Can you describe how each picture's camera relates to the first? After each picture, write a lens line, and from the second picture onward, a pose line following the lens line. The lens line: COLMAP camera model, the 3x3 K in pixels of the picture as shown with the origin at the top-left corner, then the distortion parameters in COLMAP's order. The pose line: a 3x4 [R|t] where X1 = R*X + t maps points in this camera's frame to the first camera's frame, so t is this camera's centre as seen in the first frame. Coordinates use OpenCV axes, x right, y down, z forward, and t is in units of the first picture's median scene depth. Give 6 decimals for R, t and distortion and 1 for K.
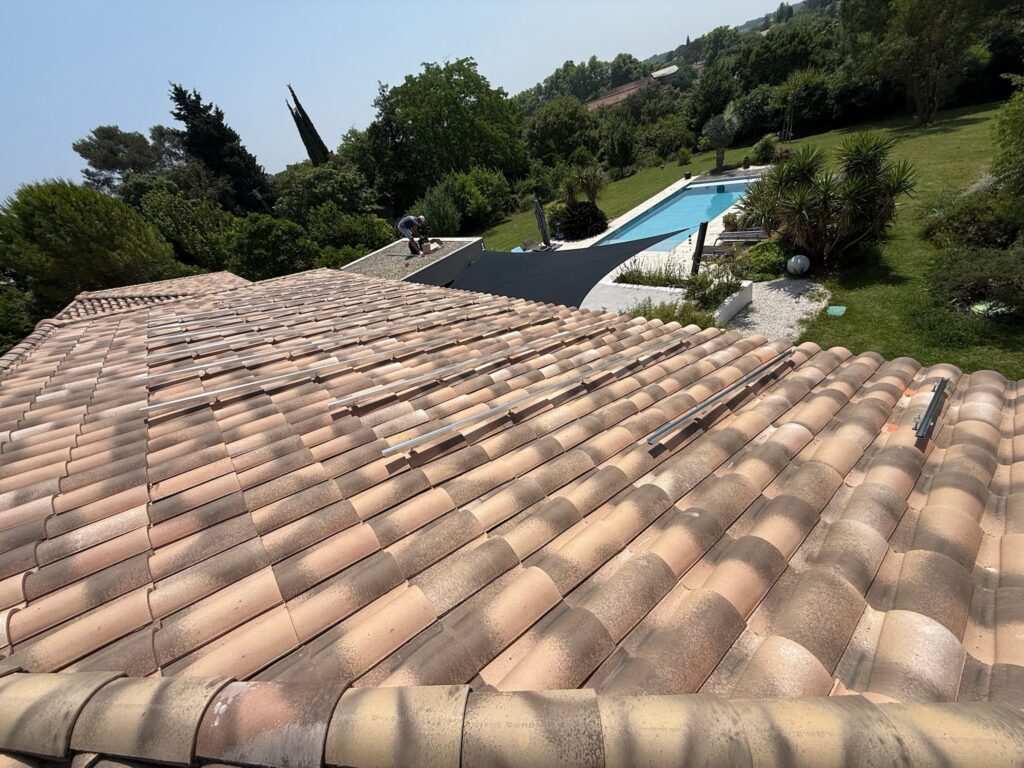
lens RADIAL K [[412.6, 0, 509.4], [0, 412.6, 397.4], [0, 0, 1]] dist [-0.002698, -0.000306]
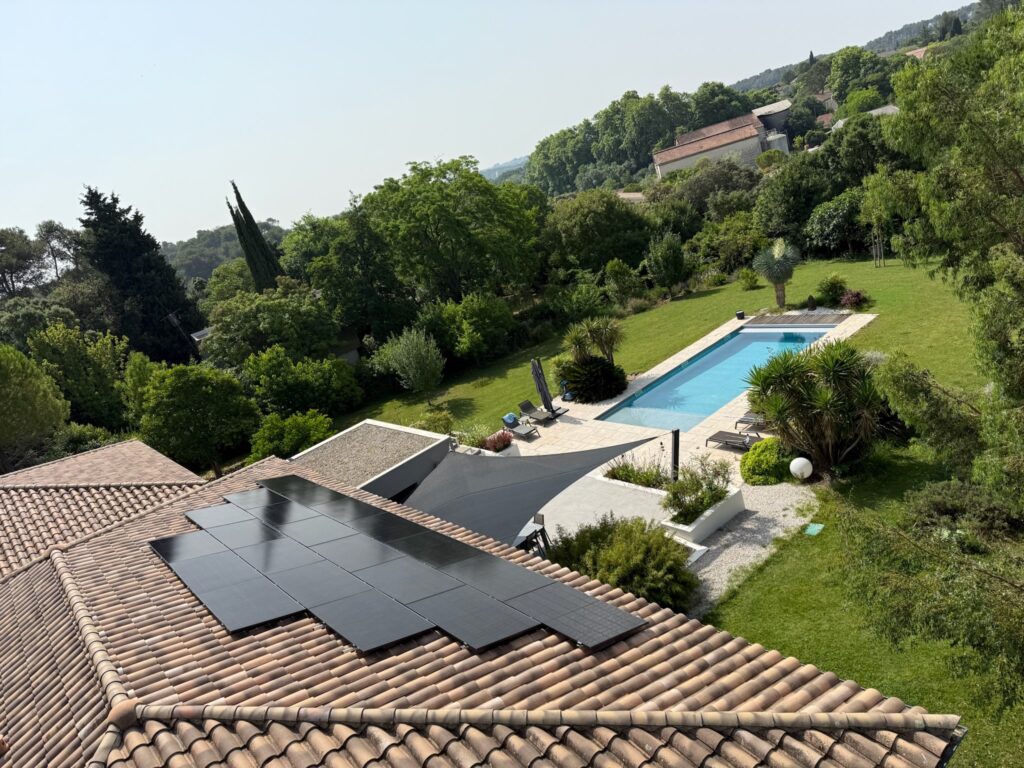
lens RADIAL K [[741.6, 0, 512.0], [0, 741.6, 384.0], [0, 0, 1]] dist [0.081268, -0.126825]
pose [[0.998861, 0.001834, -0.047683, 0.054108], [-0.015577, 0.957053, -0.289496, -0.006045], [0.045104, 0.289909, 0.955991, -0.220758]]
